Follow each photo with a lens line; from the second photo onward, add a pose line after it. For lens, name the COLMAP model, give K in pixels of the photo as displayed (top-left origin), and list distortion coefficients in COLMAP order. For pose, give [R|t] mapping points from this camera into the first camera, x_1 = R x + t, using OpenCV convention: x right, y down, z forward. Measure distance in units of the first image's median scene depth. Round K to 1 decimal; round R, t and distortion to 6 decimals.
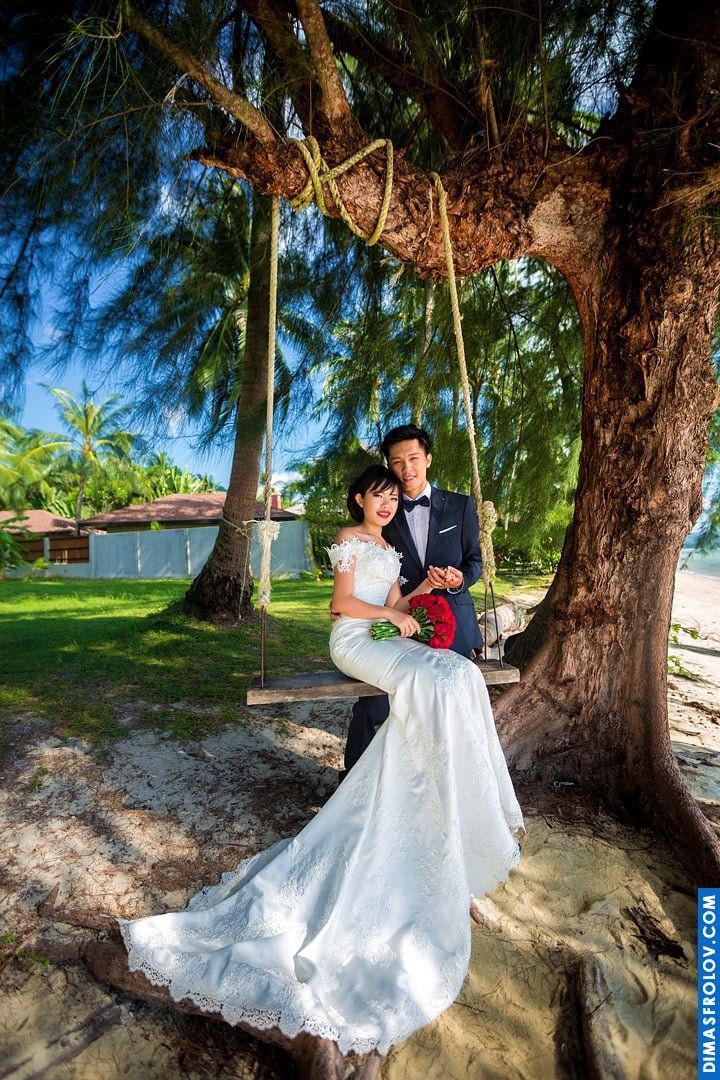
lens RADIAL K [[535.6, 0, 355.5], [0, 535.6, 558.0], [0, 0, 1]] dist [-0.001646, 0.017828]
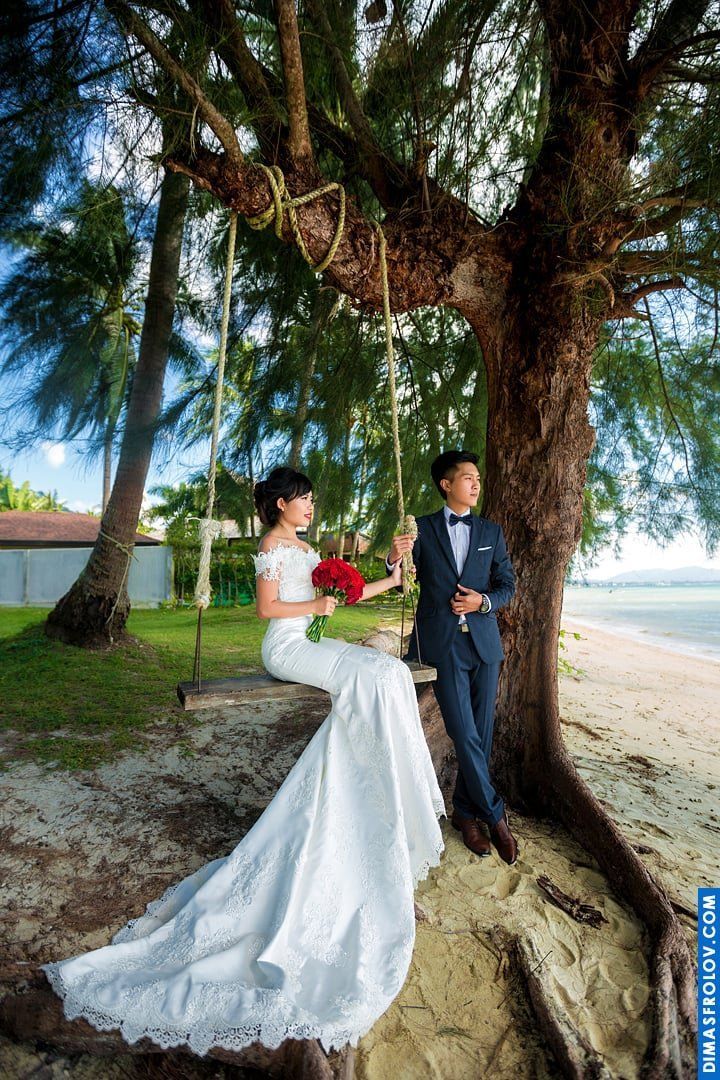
lens RADIAL K [[538.8, 0, 360.0], [0, 538.8, 540.0], [0, 0, 1]] dist [-0.003535, 0.012832]
pose [[0.965571, 0.042310, 0.256678, -0.138008], [-0.018073, 0.995211, -0.096063, 0.050552], [-0.259513, 0.088117, 0.961711, -0.012603]]
